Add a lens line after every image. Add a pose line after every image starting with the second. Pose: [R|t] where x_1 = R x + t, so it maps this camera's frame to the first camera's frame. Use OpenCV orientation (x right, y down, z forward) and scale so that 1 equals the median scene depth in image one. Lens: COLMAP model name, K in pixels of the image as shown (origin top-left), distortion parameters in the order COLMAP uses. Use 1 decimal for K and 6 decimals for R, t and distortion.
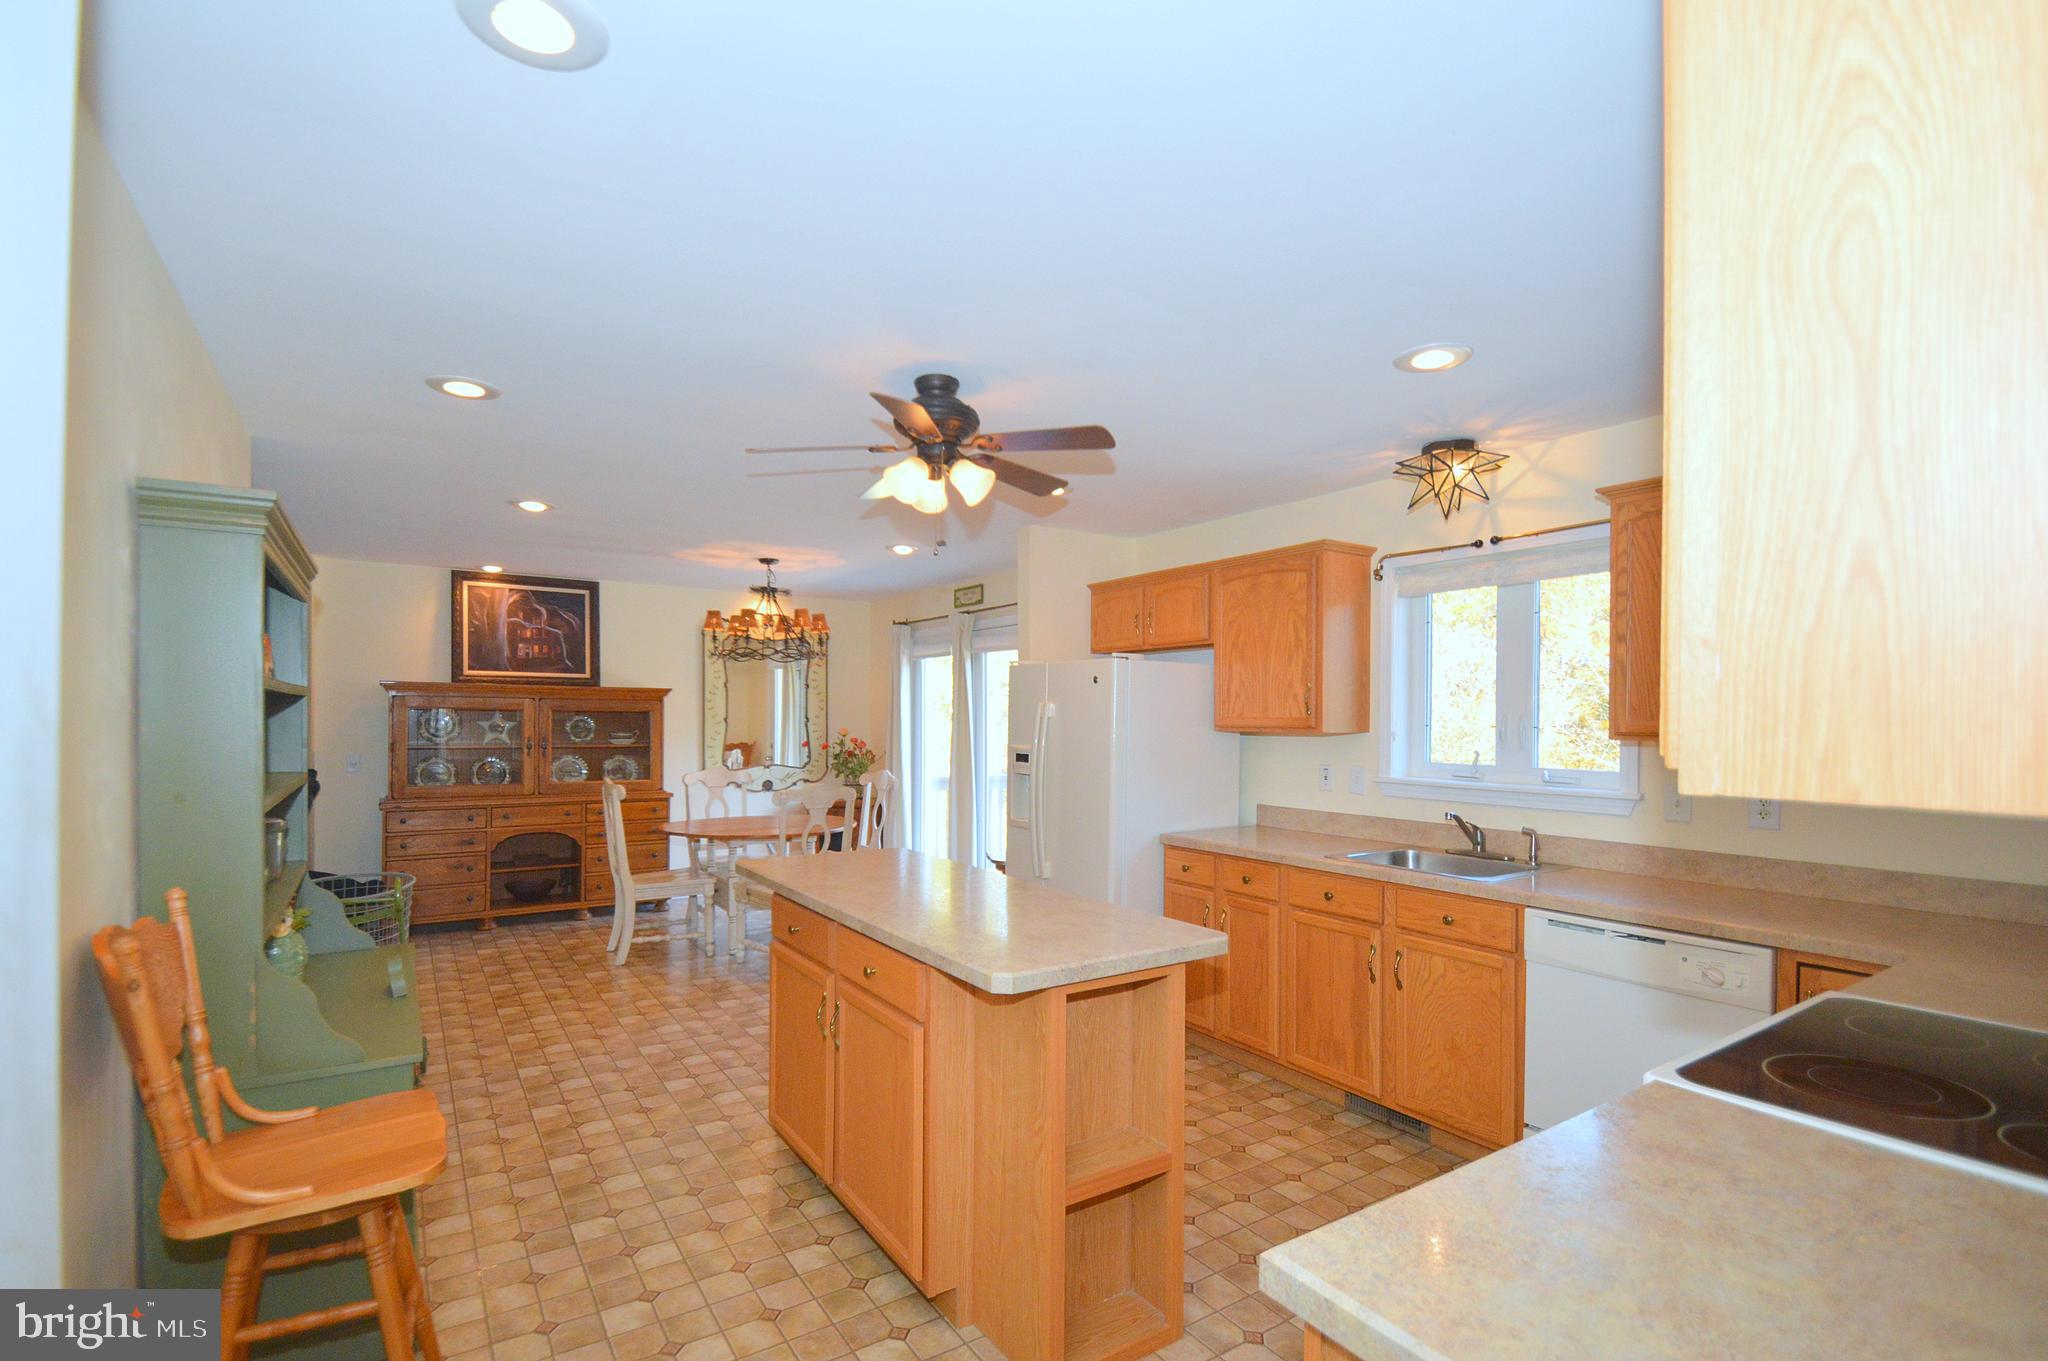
lens RADIAL K [[939.3, 0, 1015.9], [0, 939.3, 689.7], [0, 0, 1]] dist [0.000967, -0.000094]
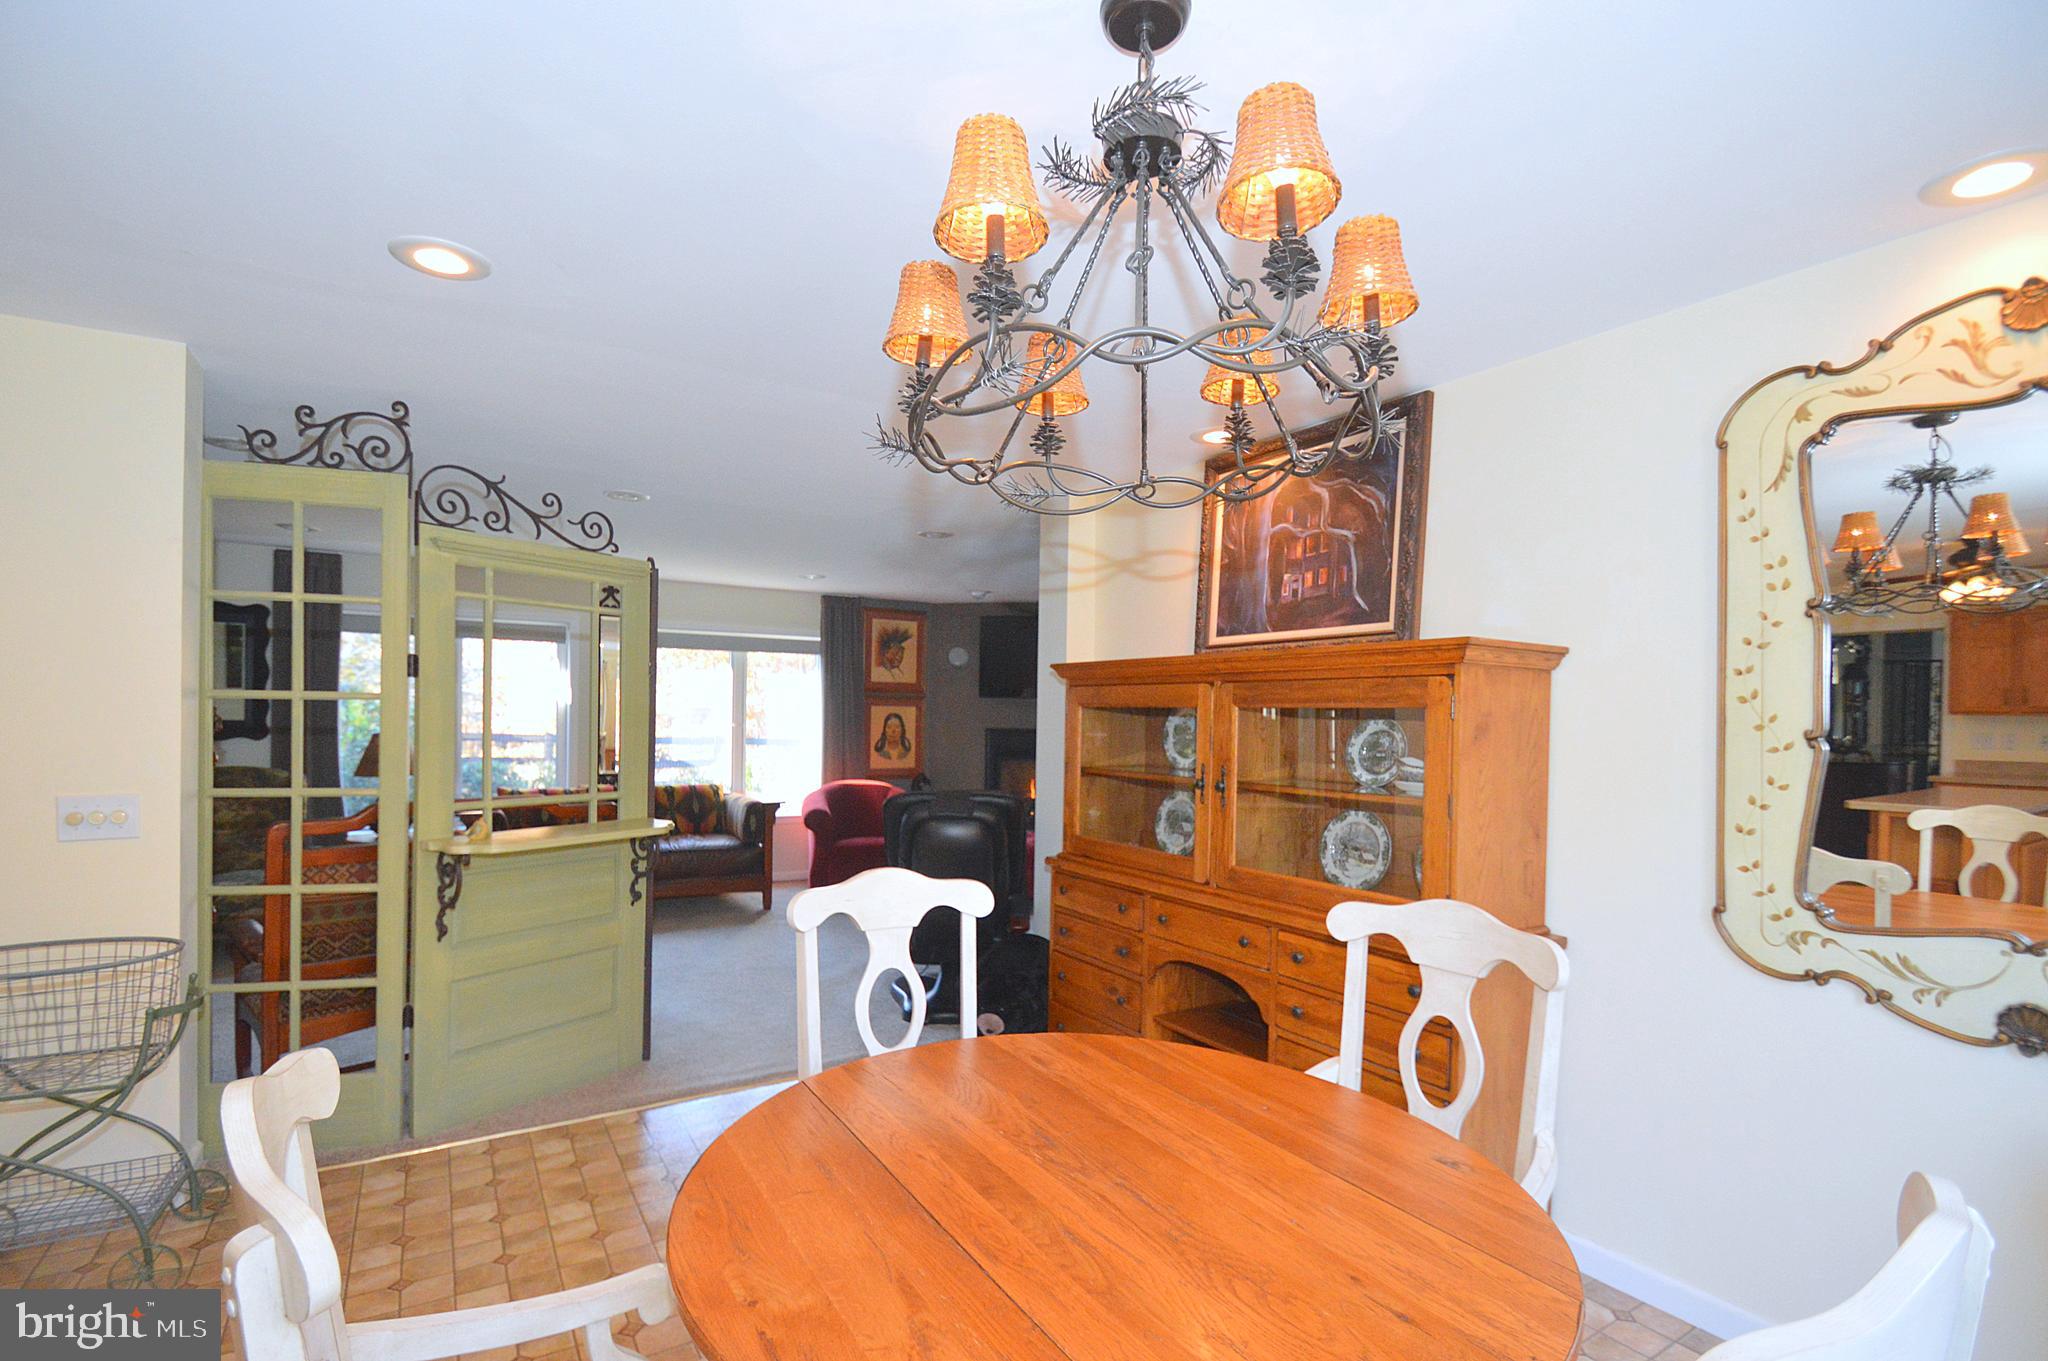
lens RADIAL K [[939.3, 0, 1023.8], [0, 939.3, 733.9], [0, 0, 1]] dist [0.000967, -0.000094]
pose [[-0.024282, 0.005801, -0.999688, -0.036793], [0.006363, 0.999964, 0.005648, 0.030523], [0.999685, -0.006223, -0.024318, 0.874691]]
